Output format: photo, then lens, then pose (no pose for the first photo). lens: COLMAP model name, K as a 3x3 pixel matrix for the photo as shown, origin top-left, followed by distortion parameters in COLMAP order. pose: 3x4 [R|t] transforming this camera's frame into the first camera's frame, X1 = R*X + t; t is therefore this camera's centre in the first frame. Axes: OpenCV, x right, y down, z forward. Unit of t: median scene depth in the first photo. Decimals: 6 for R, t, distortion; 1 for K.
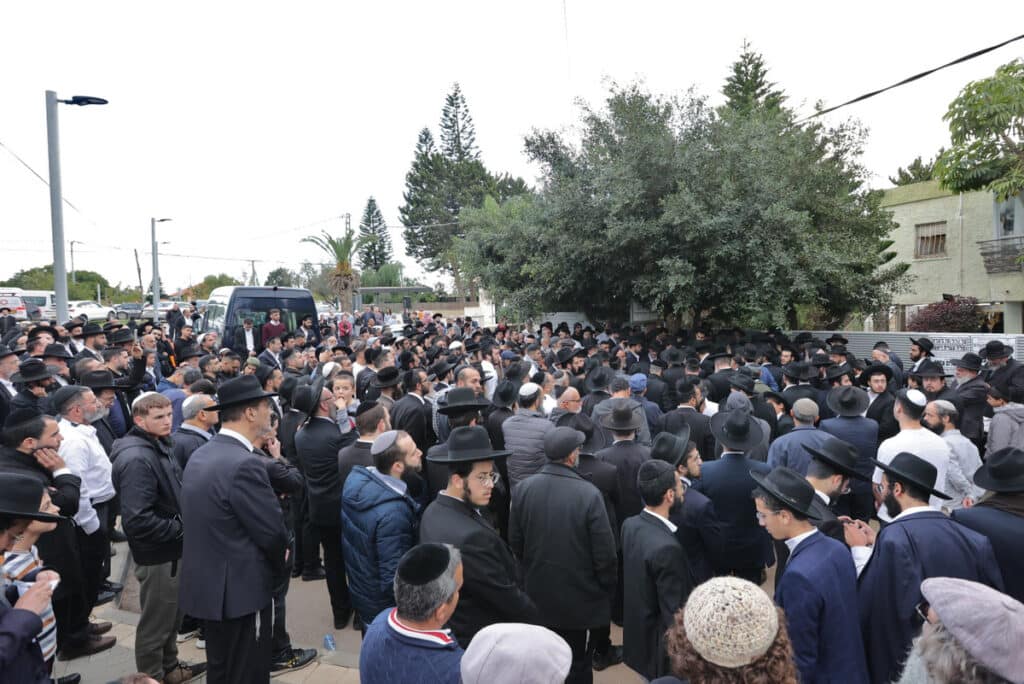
lens RADIAL K [[448.4, 0, 517.0], [0, 448.4, 381.0], [0, 0, 1]] dist [-0.012821, 0.001095]
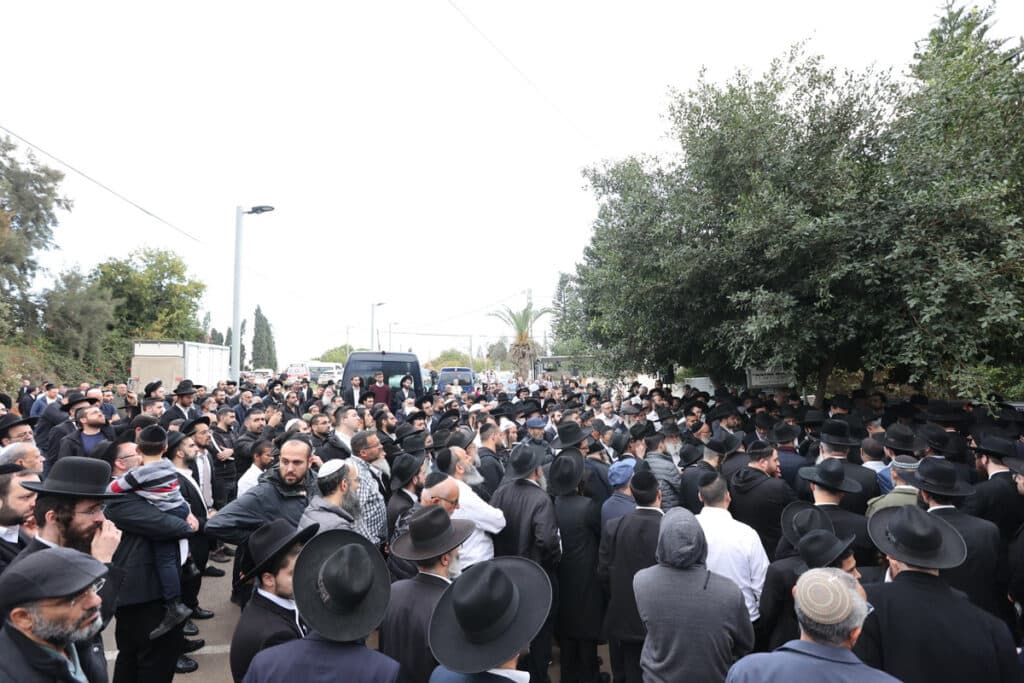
lens RADIAL K [[448.4, 0, 517.0], [0, 448.4, 380.5], [0, 0, 1]] dist [-0.012821, 0.001095]
pose [[0.906730, 0.007179, -0.421650, 0.291657], [-0.072259, 0.987713, -0.138571, -0.022223], [0.415475, 0.156115, 0.896108, 0.265757]]
